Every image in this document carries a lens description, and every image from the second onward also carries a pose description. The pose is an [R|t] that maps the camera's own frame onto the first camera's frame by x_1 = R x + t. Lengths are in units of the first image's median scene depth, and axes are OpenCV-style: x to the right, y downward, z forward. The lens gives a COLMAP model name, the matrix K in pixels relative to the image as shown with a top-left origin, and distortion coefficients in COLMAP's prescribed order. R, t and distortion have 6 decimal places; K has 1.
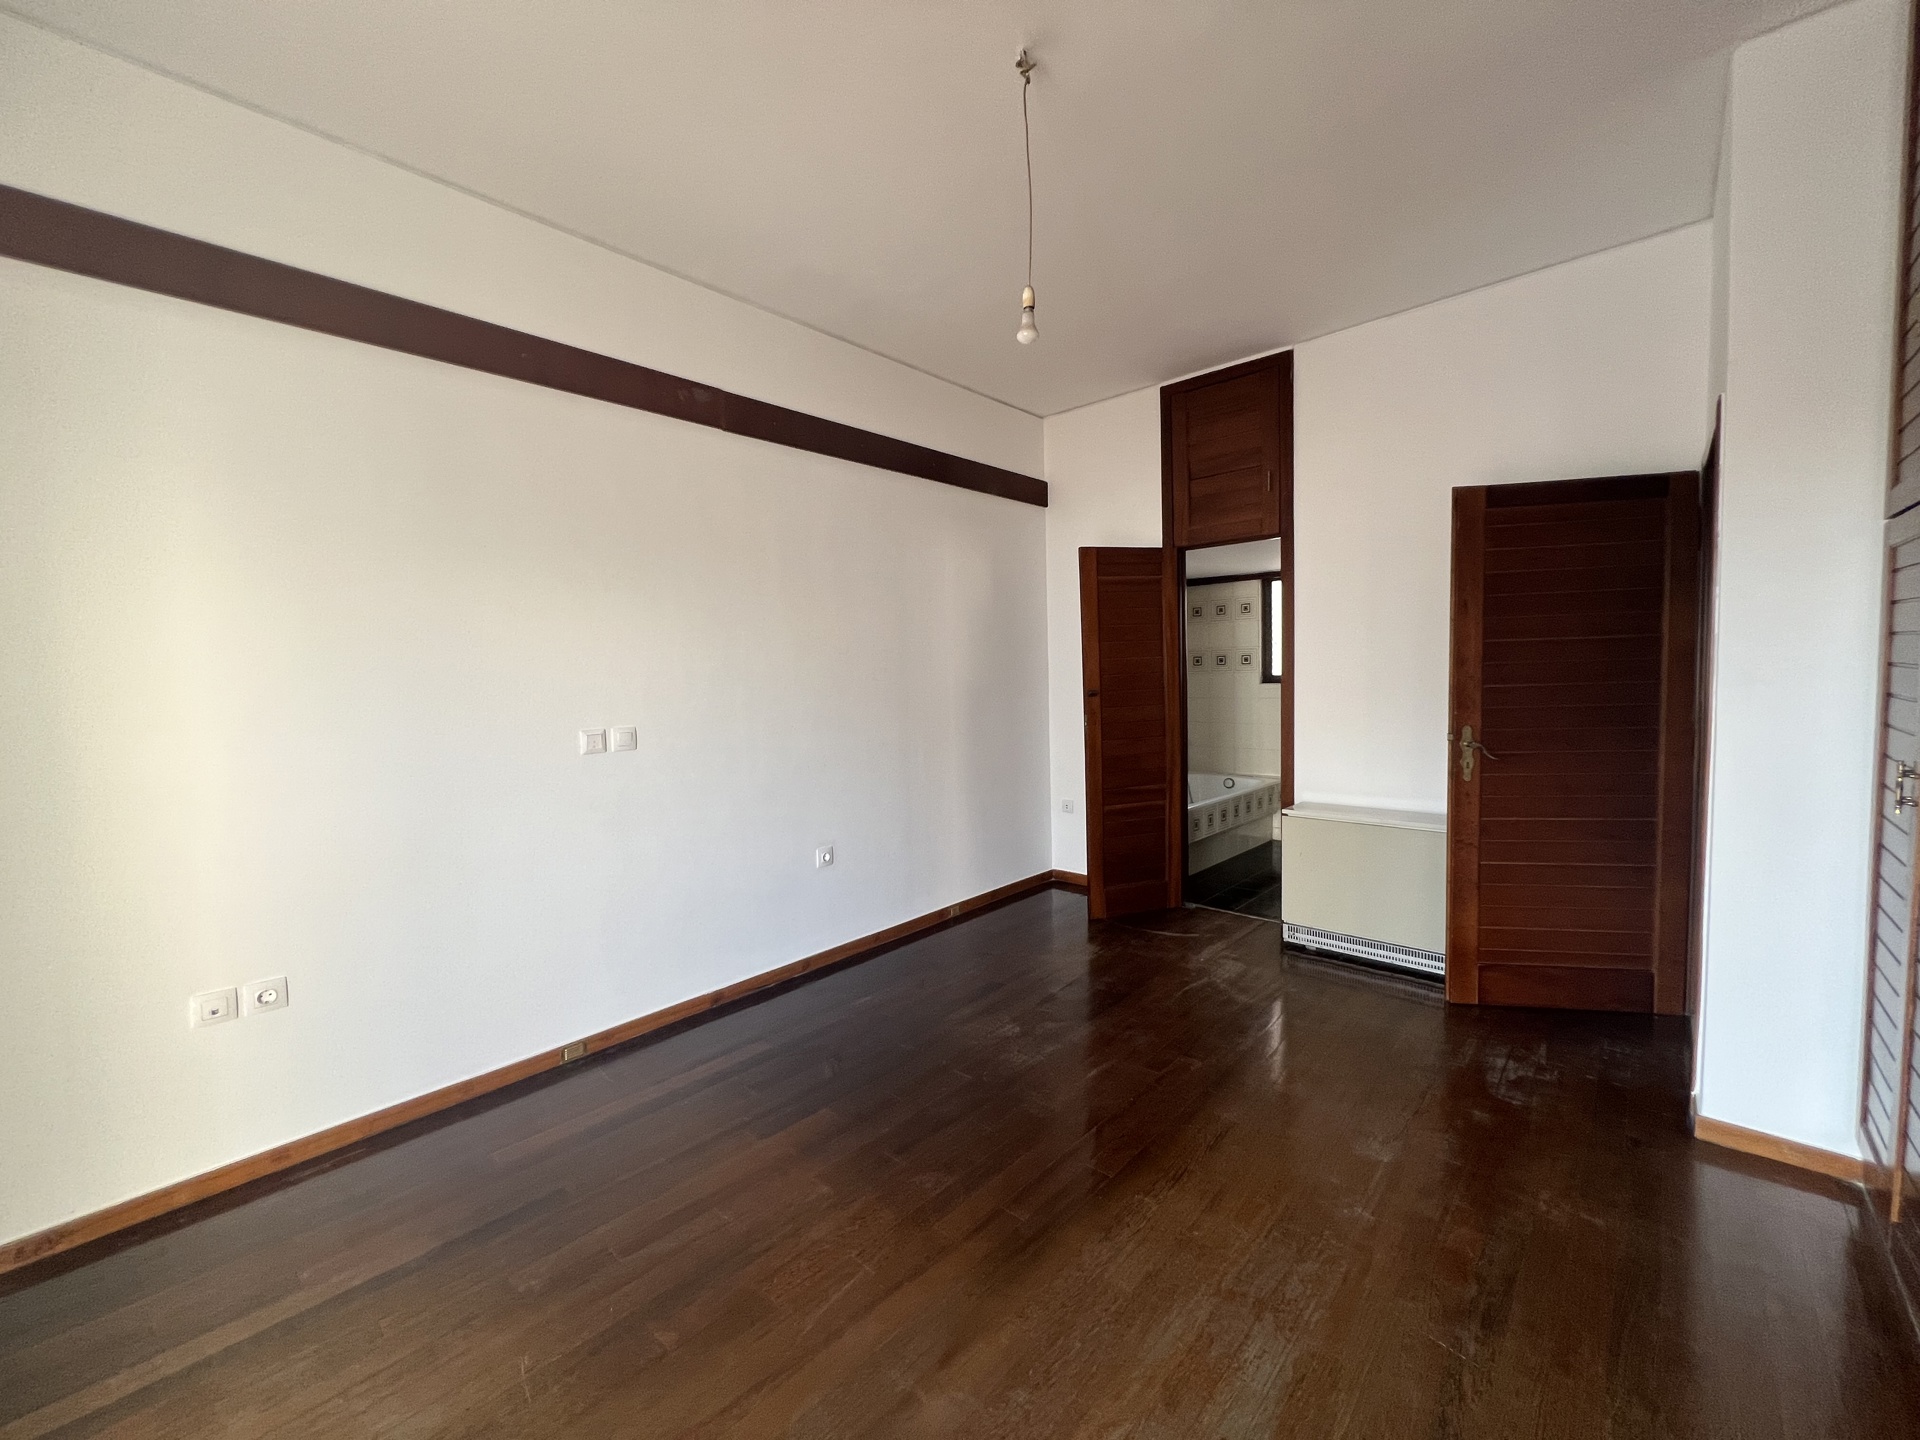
lens RADIAL K [[768.2, 0, 961.1], [0, 768.2, 717.6], [0, 0, 1]] dist [-0.003223, -0.000573]
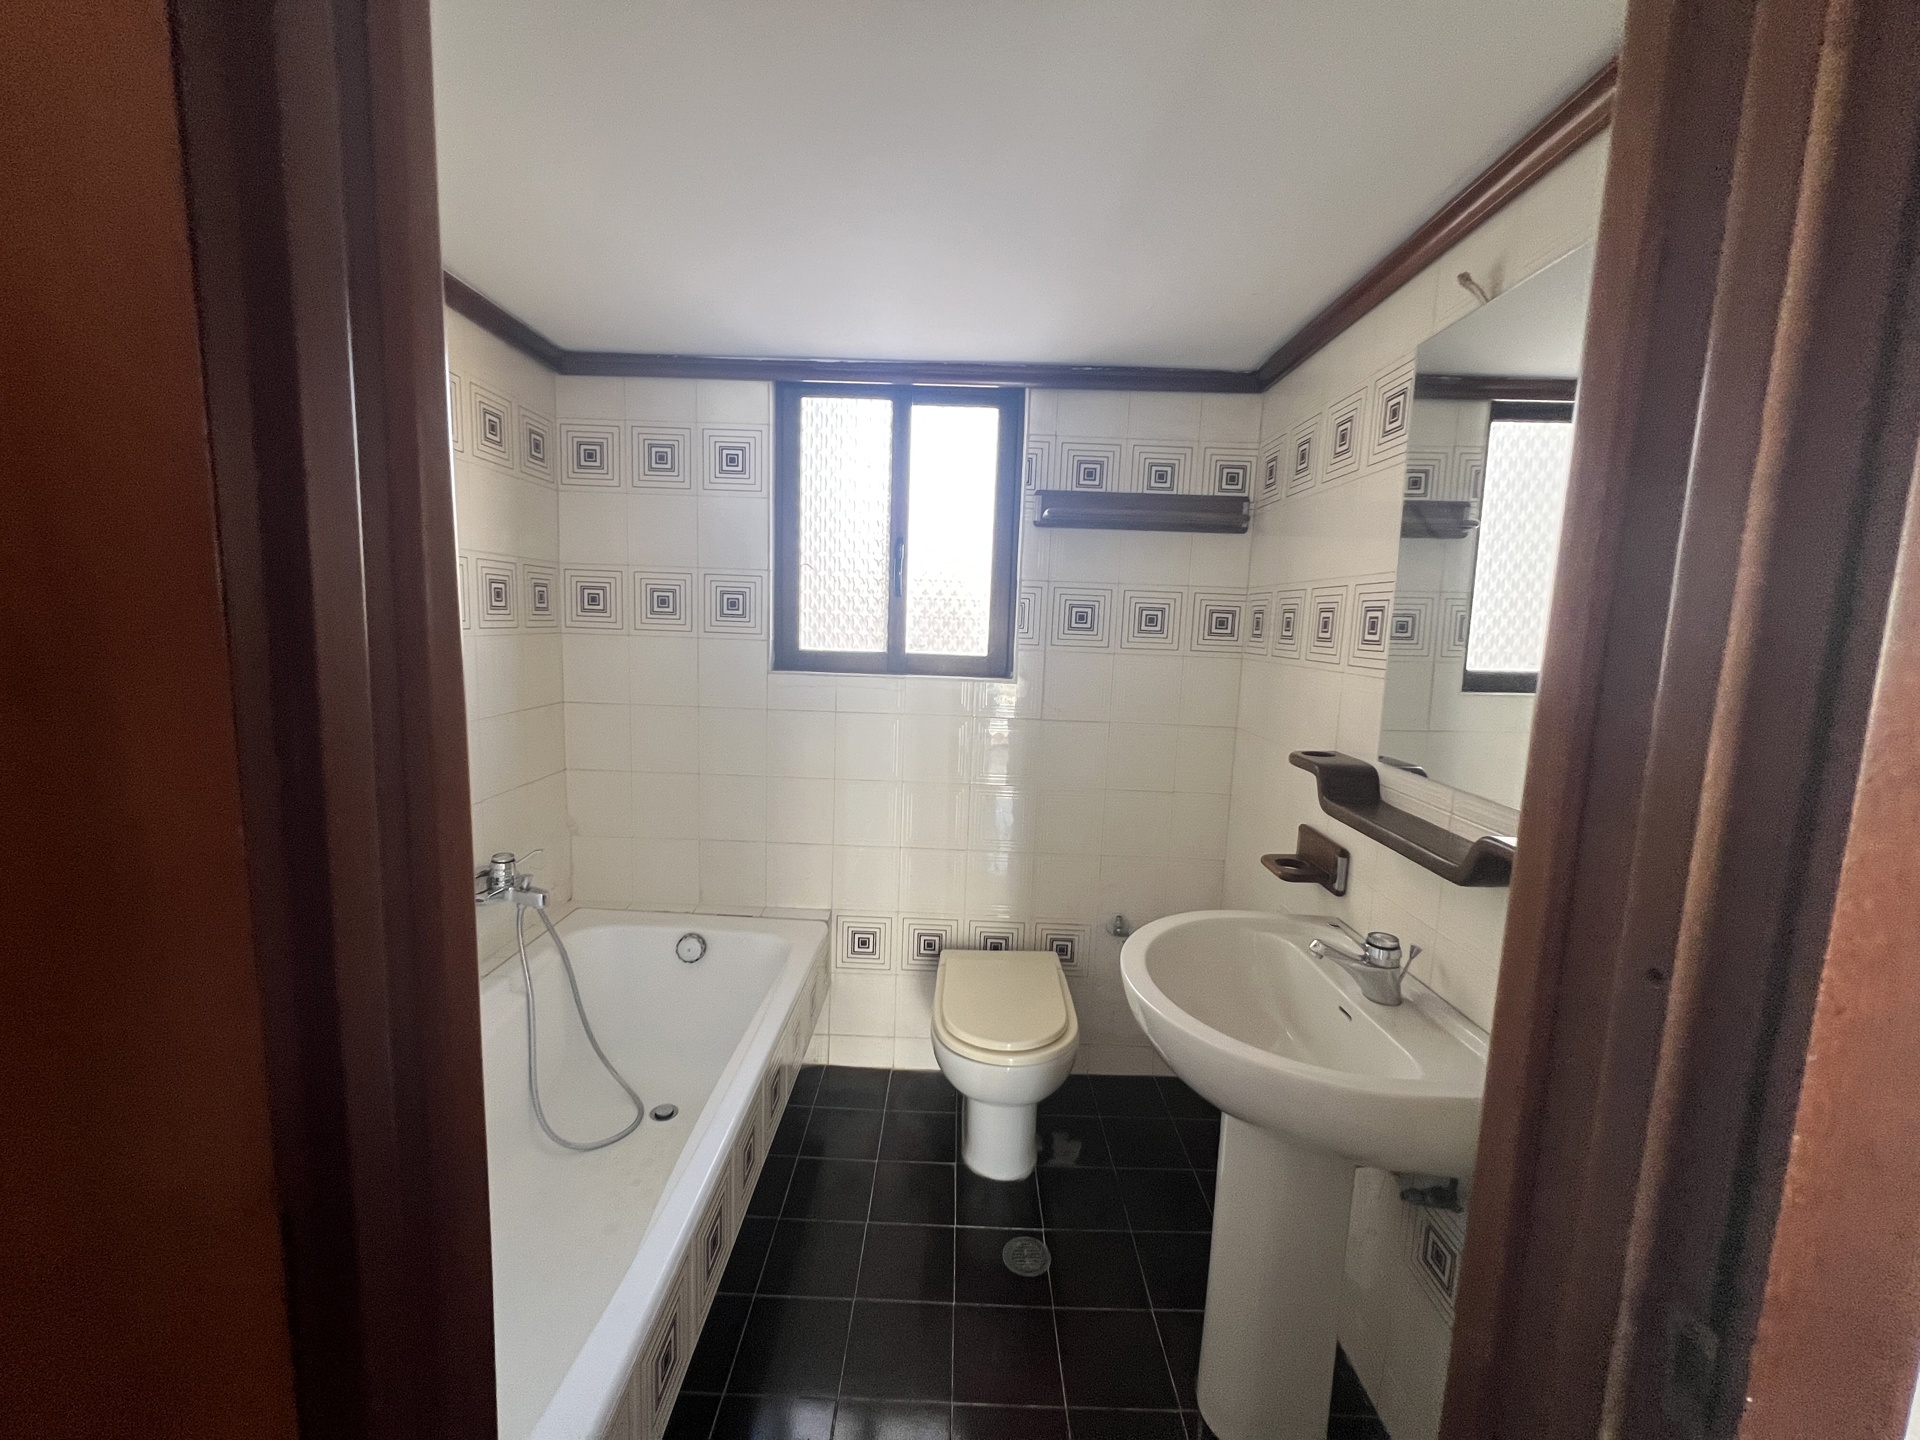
lens RADIAL K [[768.2, 0, 960.9], [0, 768.2, 724.7], [0, 0, 1]] dist [-0.003223, -0.000573]
pose [[0.743093, -0.033525, 0.668348, 0.202863], [-0.010543, 0.998034, 0.061784, -0.041593], [-0.669105, -0.052958, 0.741278, 0.644890]]
